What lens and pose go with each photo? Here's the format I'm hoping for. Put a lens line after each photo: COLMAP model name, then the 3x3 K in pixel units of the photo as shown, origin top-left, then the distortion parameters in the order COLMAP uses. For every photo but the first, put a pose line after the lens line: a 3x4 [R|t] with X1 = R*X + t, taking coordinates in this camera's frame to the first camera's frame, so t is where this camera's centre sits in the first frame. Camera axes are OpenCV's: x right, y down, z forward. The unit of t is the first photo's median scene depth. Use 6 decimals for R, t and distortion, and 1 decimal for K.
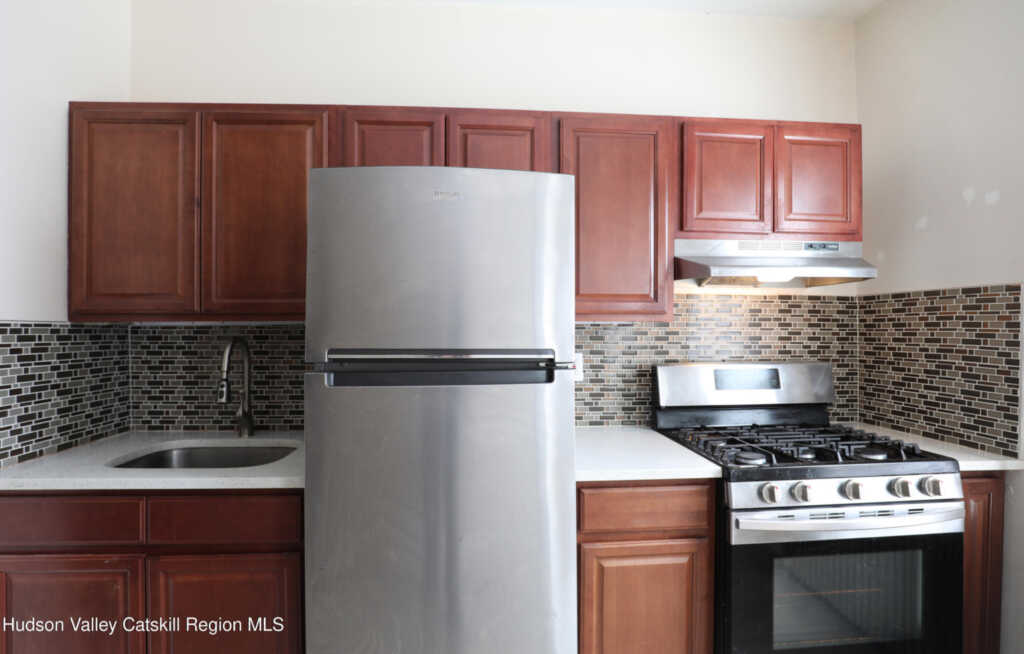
lens RADIAL K [[487.0, 0, 514.3], [0, 487.0, 333.3], [0, 0, 1]] dist [-0.011677, 0.001467]
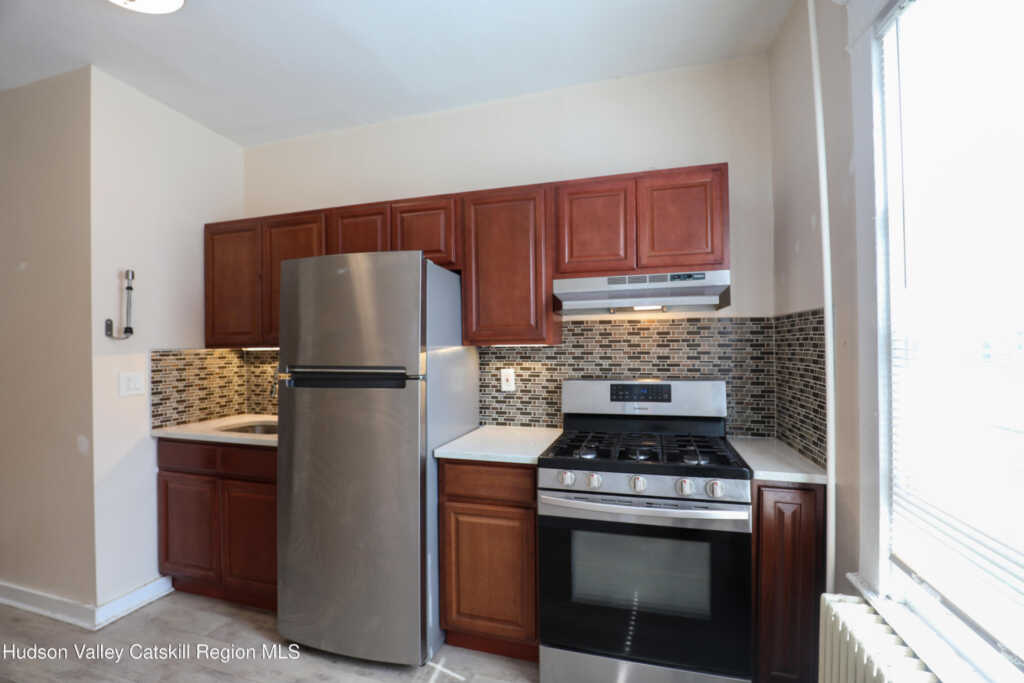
lens RADIAL K [[477.0, 0, 512.2], [0, 477.0, 348.9], [0, 0, 1]] dist [-0.004353, -0.000591]
pose [[0.931120, -0.006076, -0.364661, 0.706324], [0.007223, 0.999972, 0.001781, -0.017377], [0.364641, -0.004292, 0.931138, -0.198316]]
